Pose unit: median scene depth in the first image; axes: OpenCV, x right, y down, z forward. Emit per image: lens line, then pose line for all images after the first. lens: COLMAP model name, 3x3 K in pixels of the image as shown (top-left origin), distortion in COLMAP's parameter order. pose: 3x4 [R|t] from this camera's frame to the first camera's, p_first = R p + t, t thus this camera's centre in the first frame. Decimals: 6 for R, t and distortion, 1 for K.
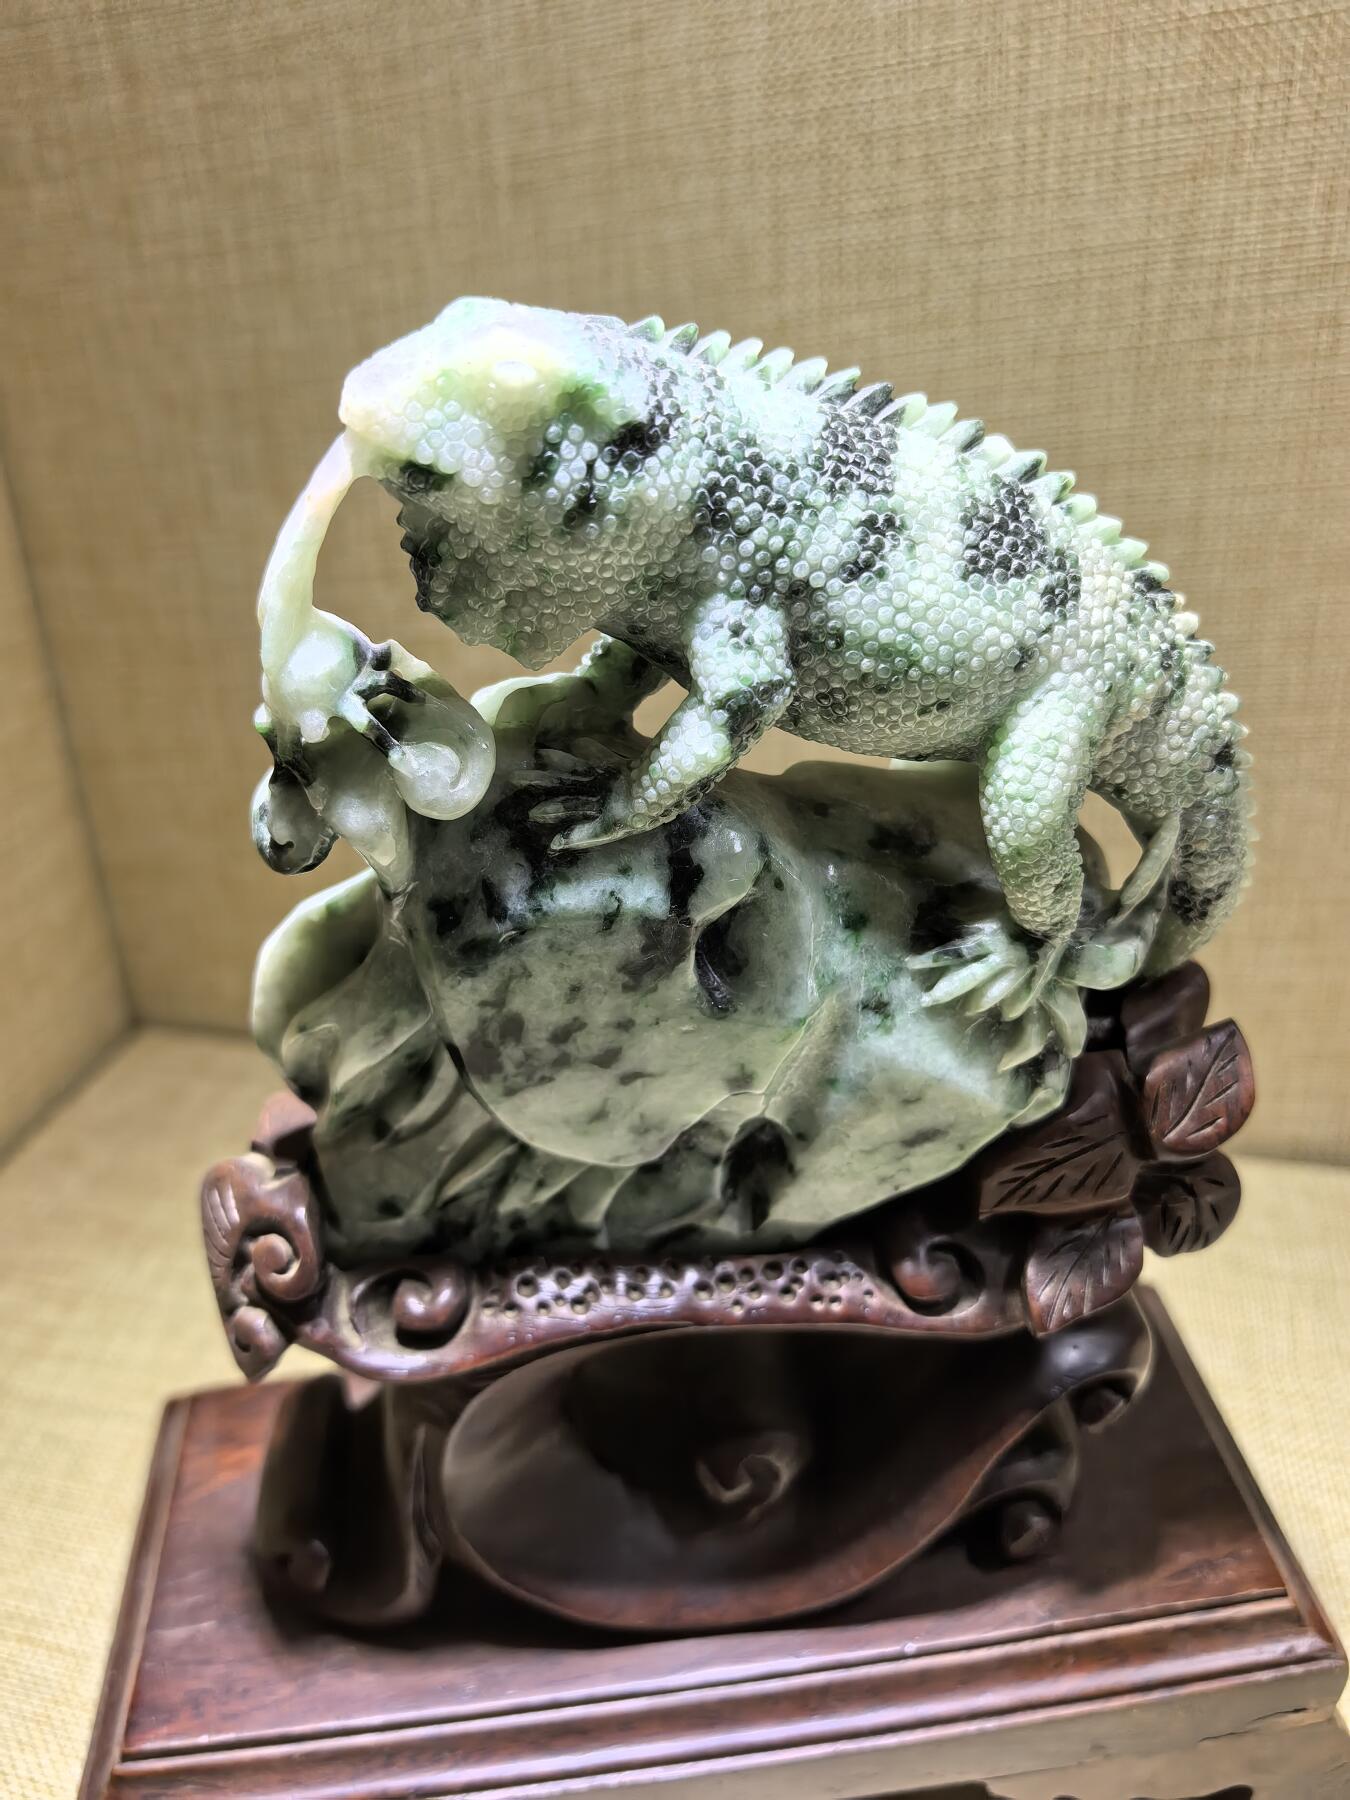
lens RADIAL K [[1473.4, 0, 664.4], [0, 1473.4, 868.7], [0, 0, 1]] dist [-0.015098, -0.020686]
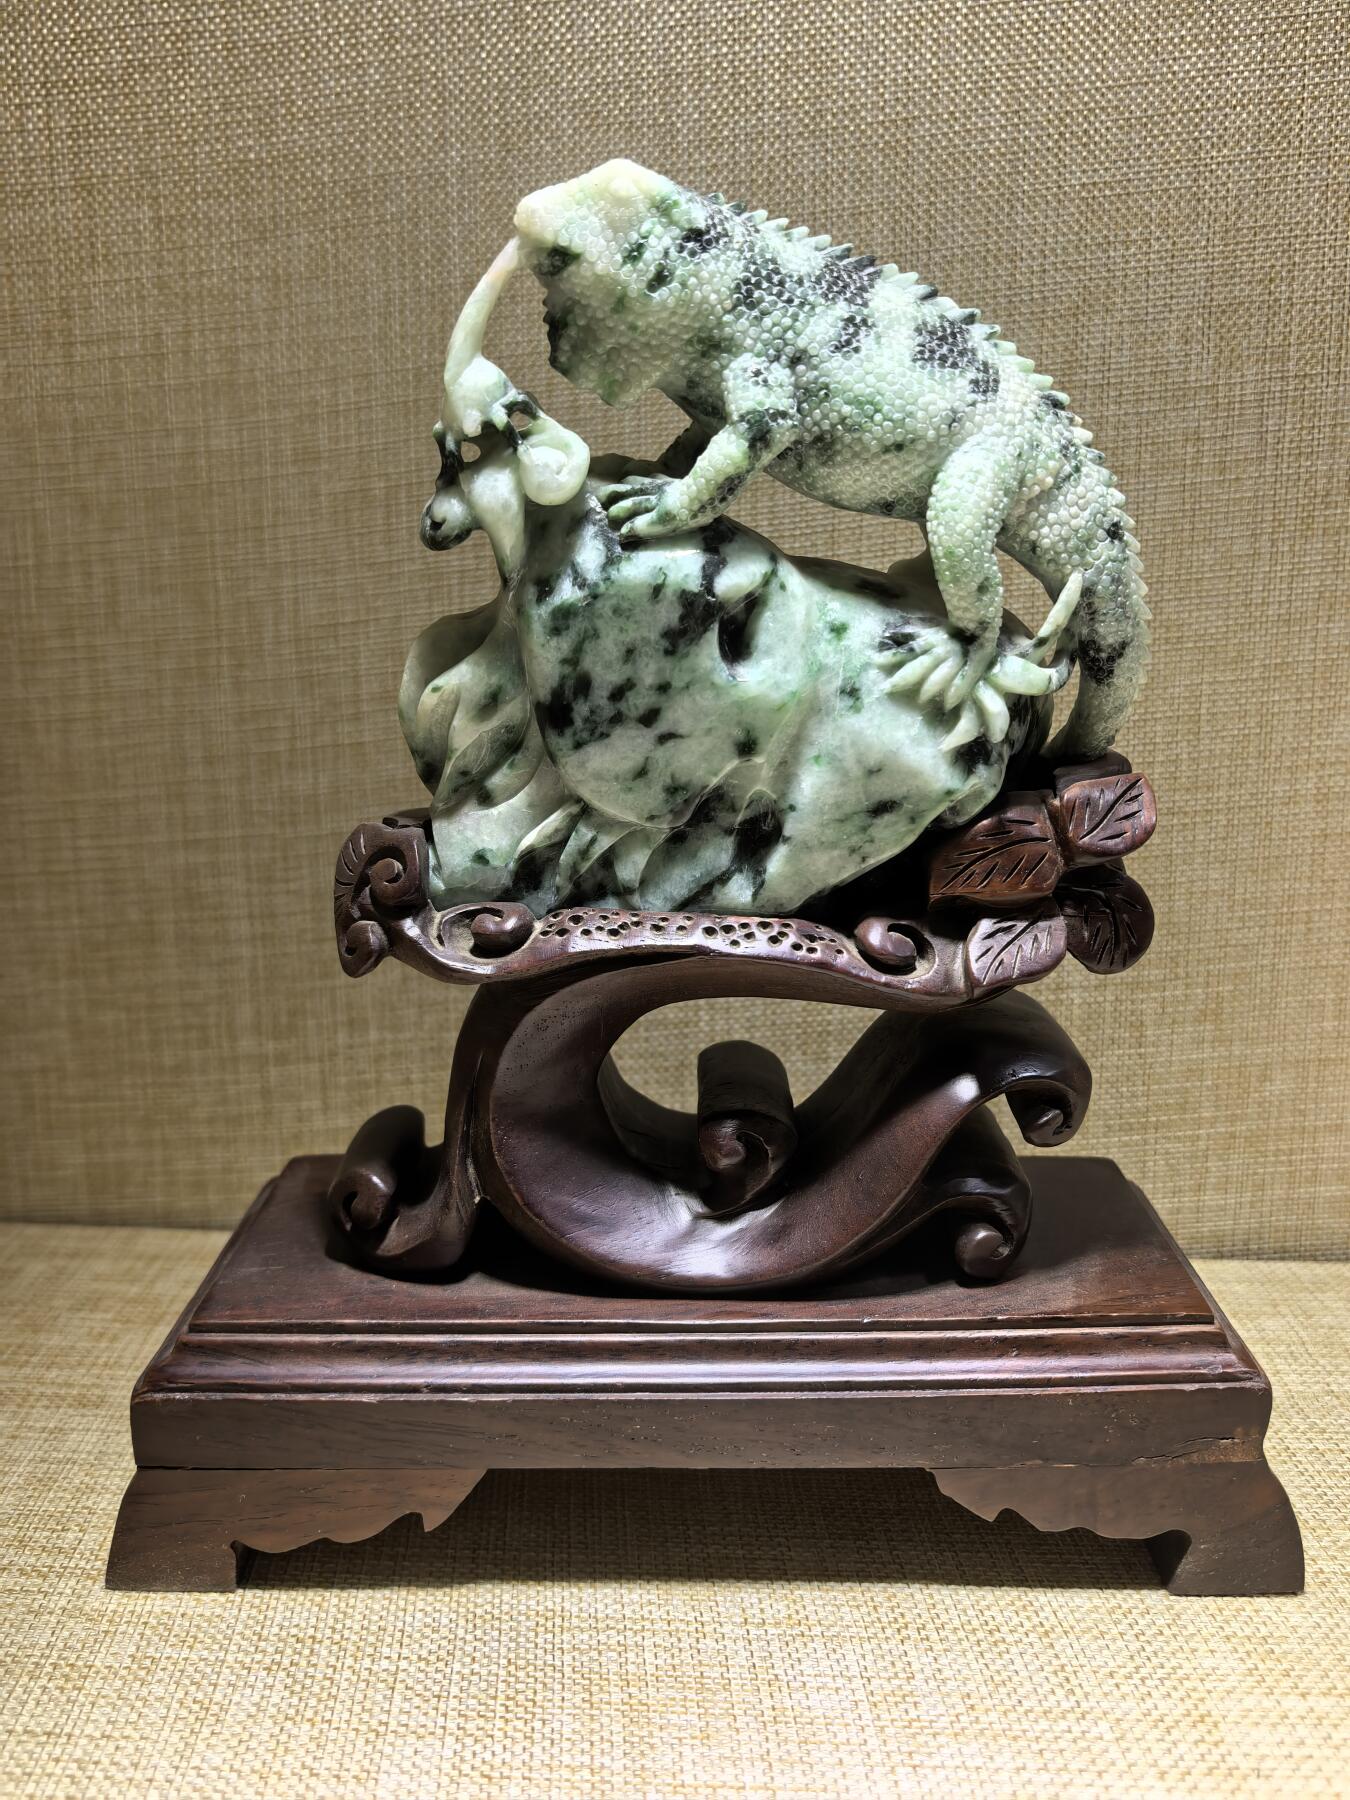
lens RADIAL K [[1448.5, 0, 689.8], [0, 1448.5, 900.8], [0, 0, 1]] dist [-0.013450, -0.003131]
pose [[0.992889, 0.070304, -0.096062, 0.153344], [-0.093338, 0.960628, -0.261692, 0.709729], [0.073882, 0.268798, 0.960359, -0.264637]]
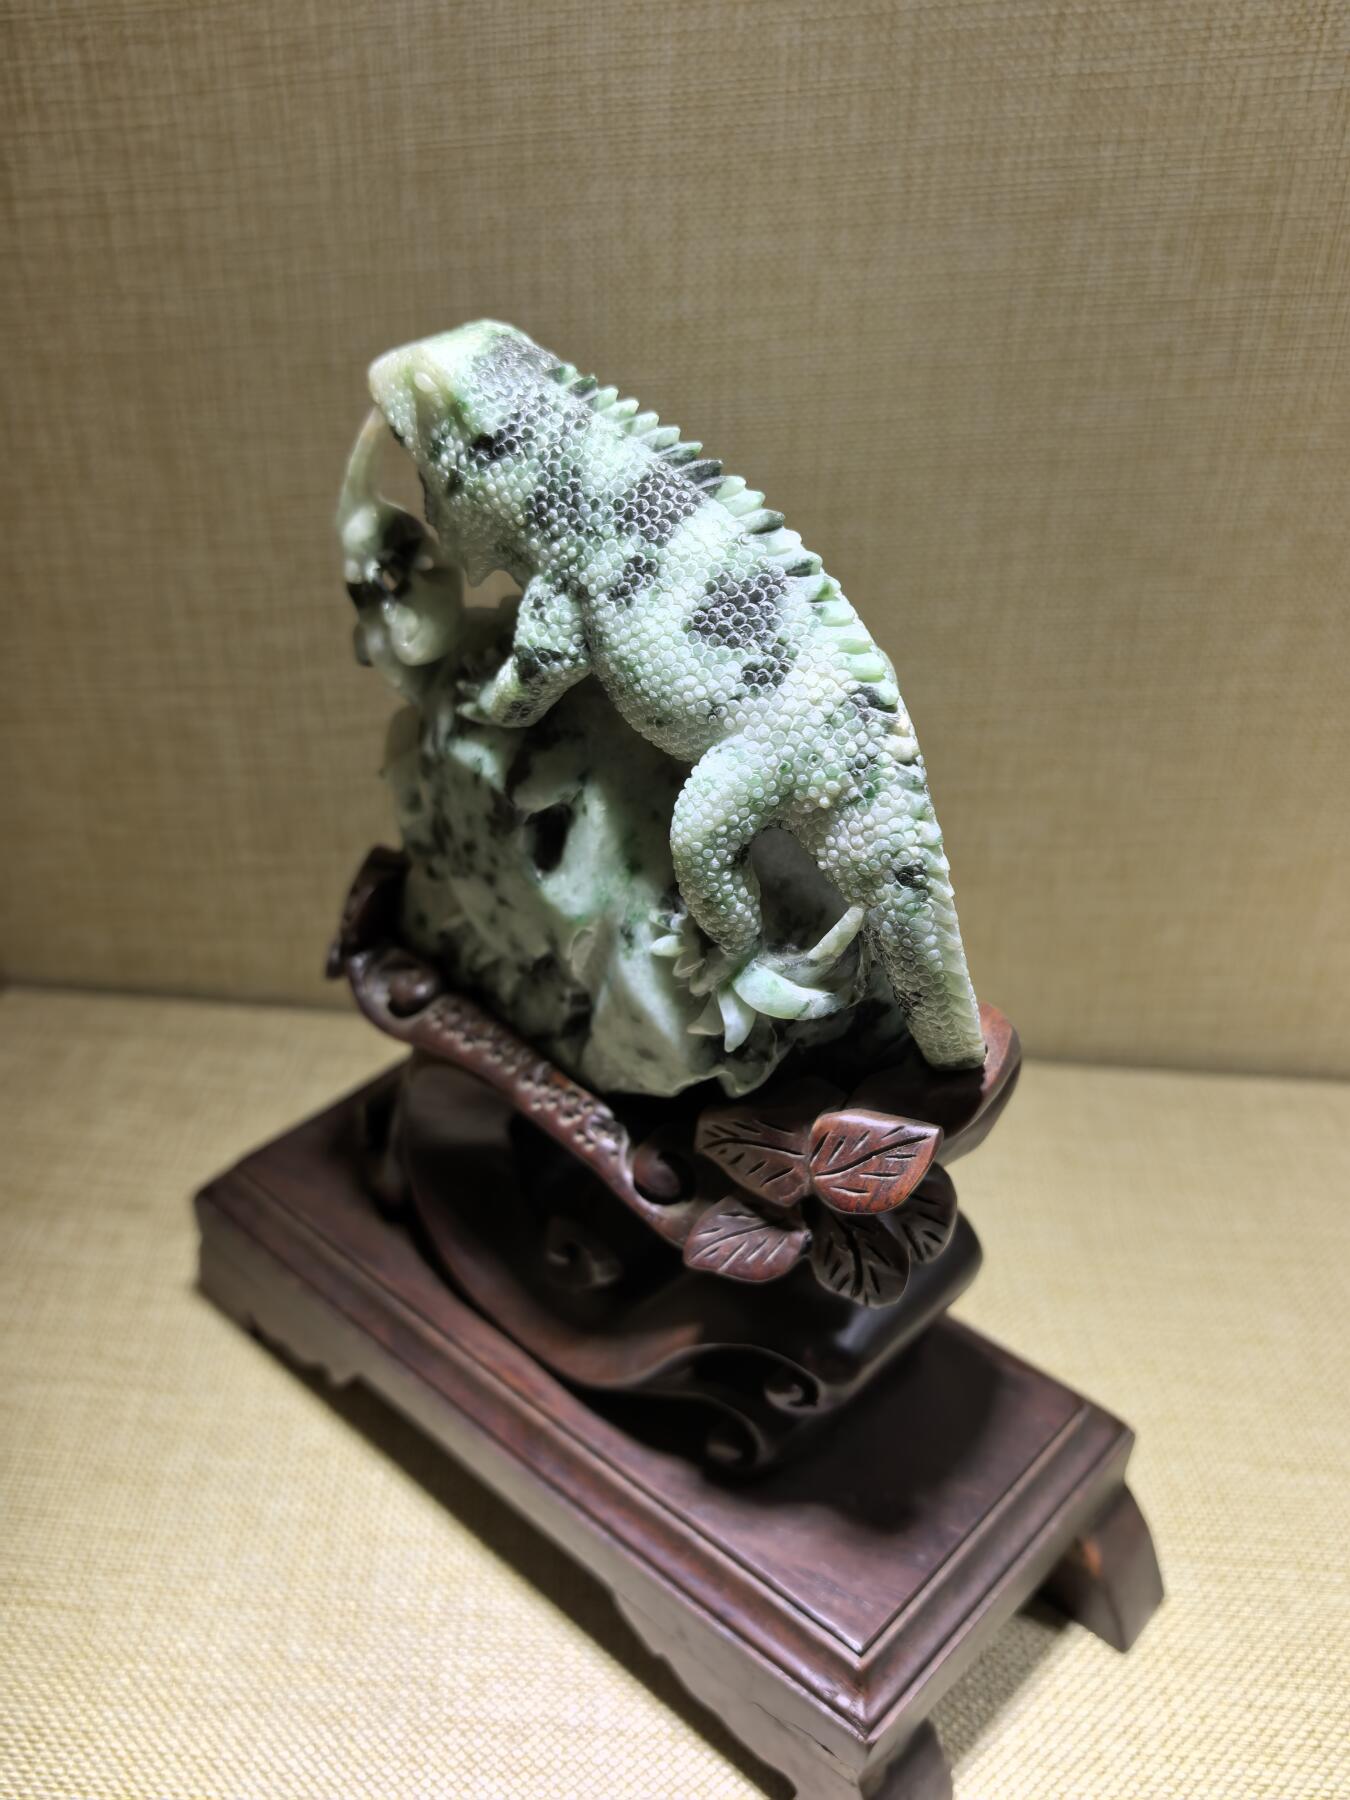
lens RADIAL K [[1521.3, 0, 733.1], [0, 1521.3, 898.8], [0, 0, 1]] dist [0.064590, -0.176872]
pose [[0.678757, 0.450628, -0.579847, 1.049982], [-0.390279, 0.890208, 0.234973, -0.305226], [0.622070, 0.066812, 0.780106, 0.036698]]
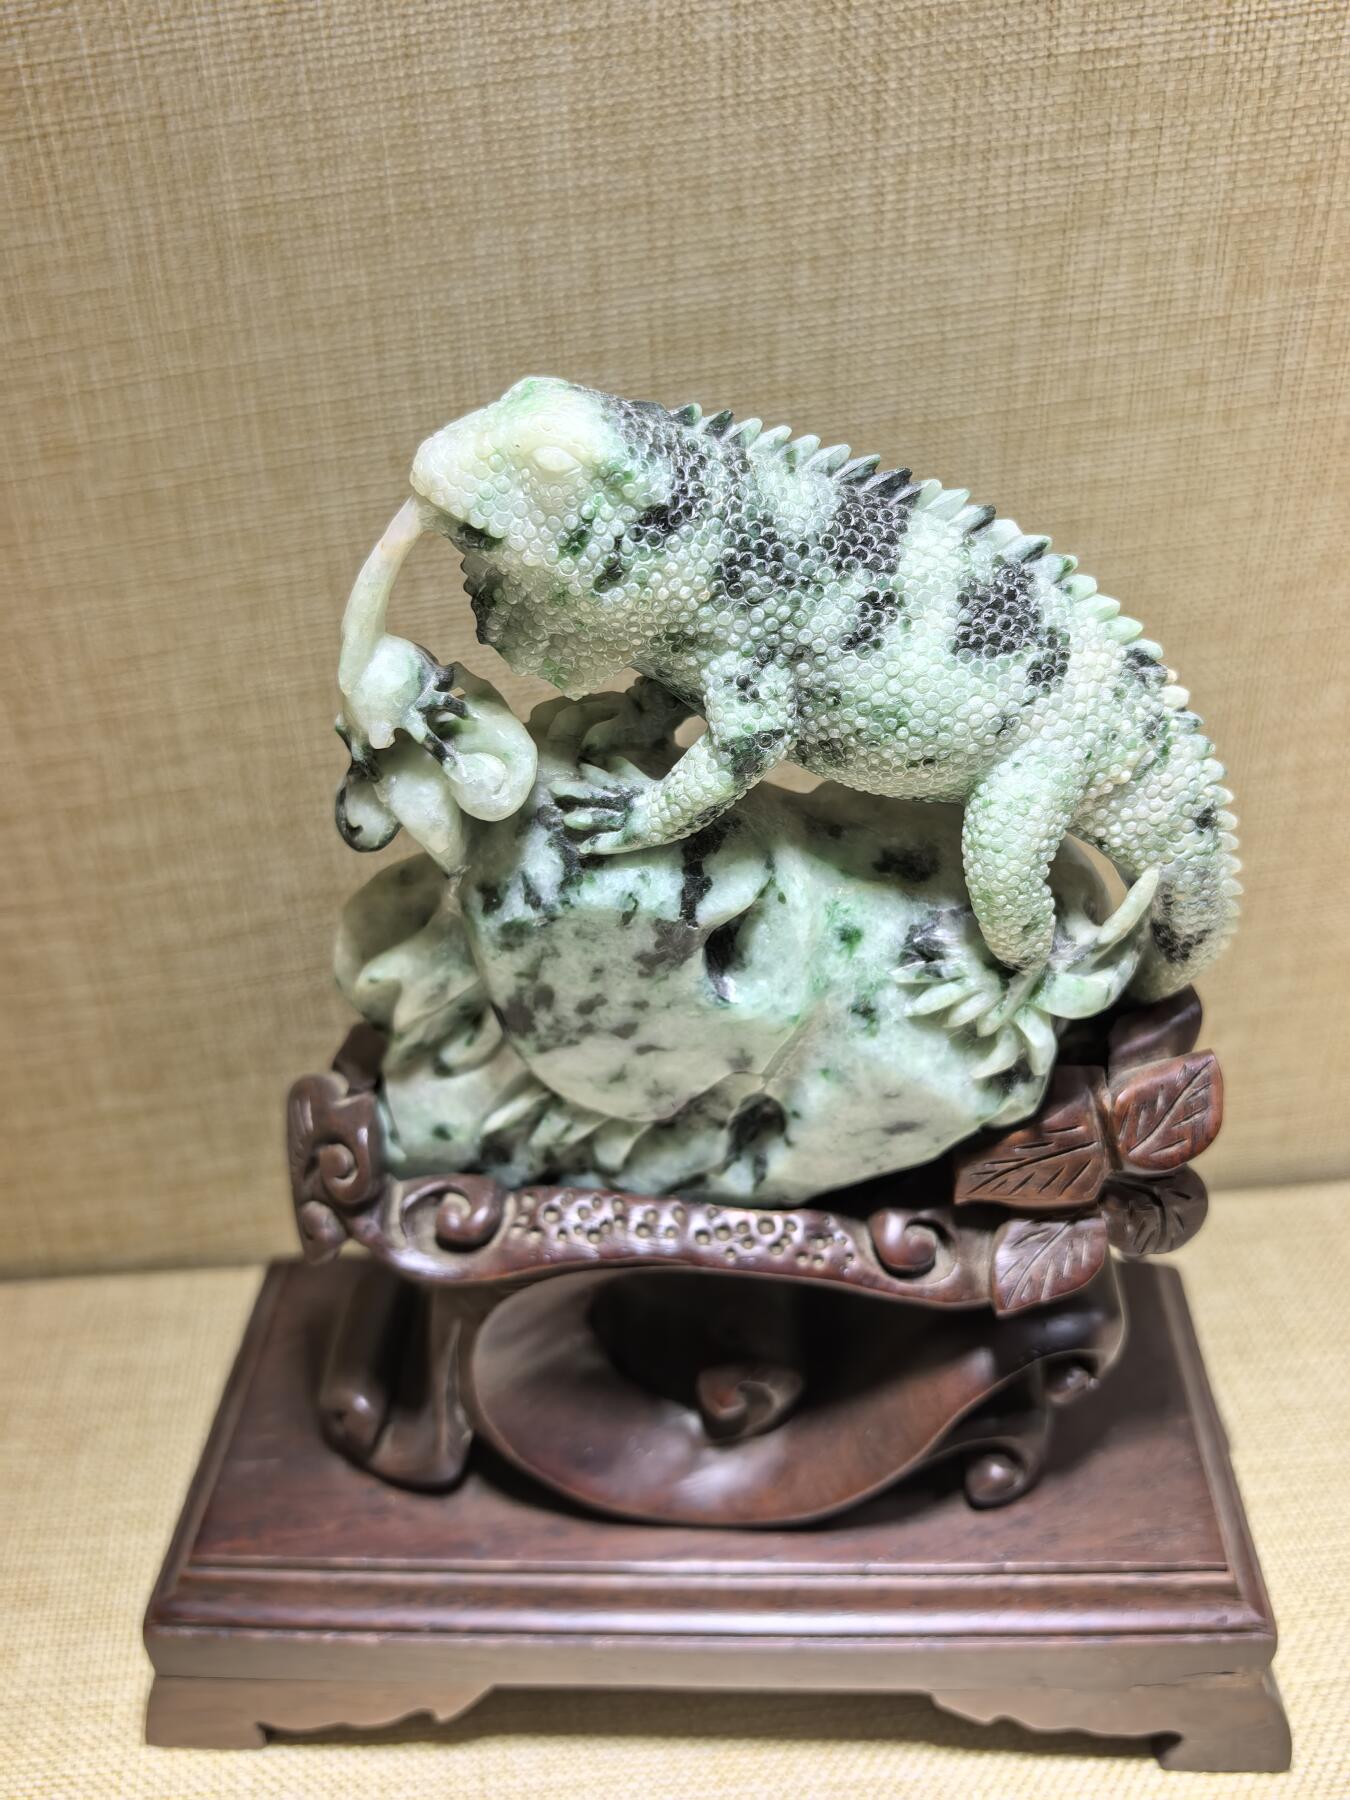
lens RADIAL K [[1449.2, 0, 714.8], [0, 1449.2, 844.4], [0, 0, 1]] dist [0.061605, -0.166575]
pose [[0.990272, 0.094777, -0.101873, 0.145709], [-0.088787, 0.994131, 0.061811, -0.101227], [0.107133, -0.052164, 0.992875, -0.120879]]
